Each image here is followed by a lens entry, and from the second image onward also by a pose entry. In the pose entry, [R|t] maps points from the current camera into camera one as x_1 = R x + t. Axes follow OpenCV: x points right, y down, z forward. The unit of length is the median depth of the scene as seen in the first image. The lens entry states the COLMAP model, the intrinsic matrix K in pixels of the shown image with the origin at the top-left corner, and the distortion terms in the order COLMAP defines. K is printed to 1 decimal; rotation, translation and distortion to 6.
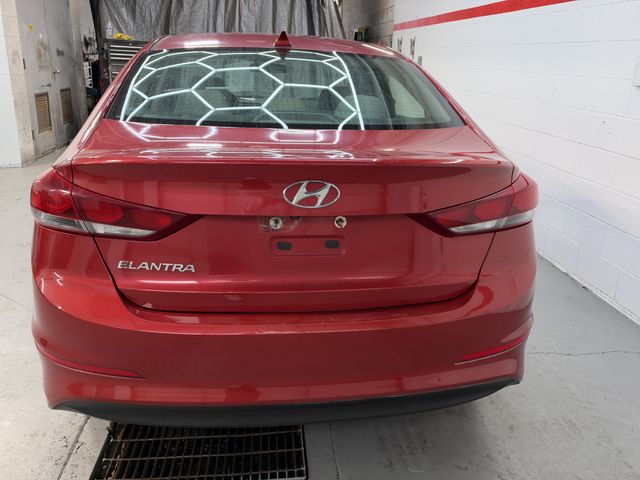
lens RADIAL K [[539.1, 0, 322.3], [0, 539.1, 225.1], [0, 0, 1]] dist [0.006796, -0.036712]
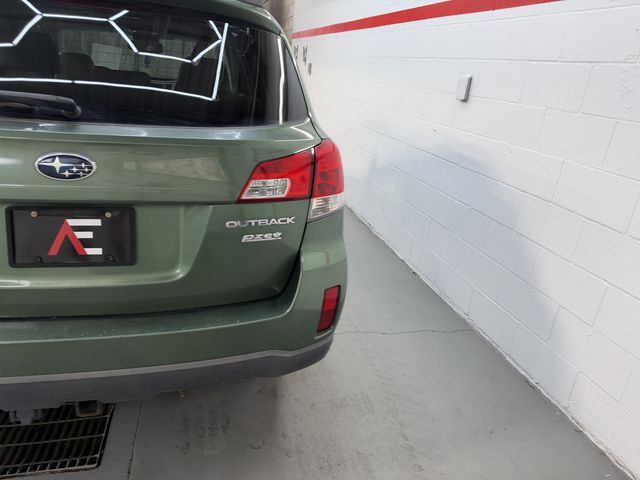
lens RADIAL K [[462.5, 0, 326.1], [0, 462.5, 236.8], [0, 0, 1]] dist [-0.002570, -0.017074]
pose [[0.986896, 0.016527, 0.160507, 0.221105], [-0.025718, 0.998135, 0.055355, -0.021448], [-0.159293, -0.058757, 0.985481, 0.083026]]
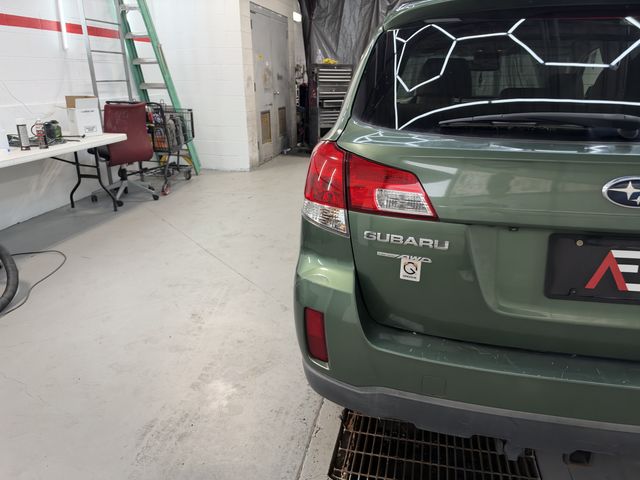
lens RADIAL K [[462.5, 0, 314.7], [0, 462.5, 238.1], [0, 0, 1]] dist [-0.002570, -0.017074]
pose [[0.942232, 0.069273, -0.327718, -0.161145], [-0.058819, 0.997397, 0.041718, -0.018347], [0.329755, -0.020032, 0.943854, 0.105678]]
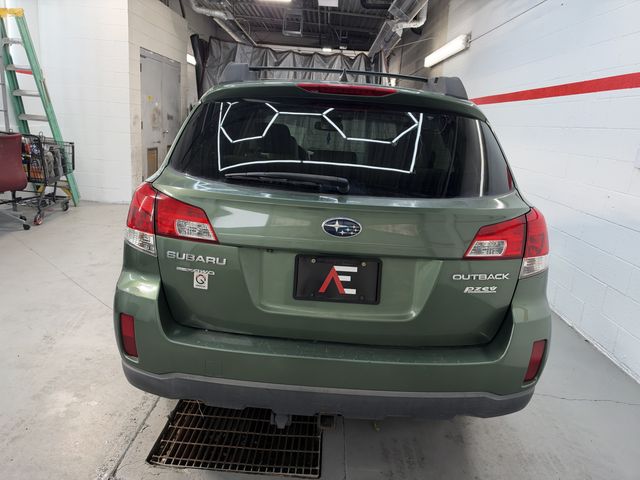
lens RADIAL K [[462.5, 0, 317.8], [0, 462.5, 225.2], [0, 0, 1]] dist [-0.002570, -0.017074]
pose [[0.989955, 0.063961, -0.126087, 0.055353], [-0.074823, 0.993705, -0.083379, -0.004198], [0.119960, 0.091975, 0.988509, -0.068865]]
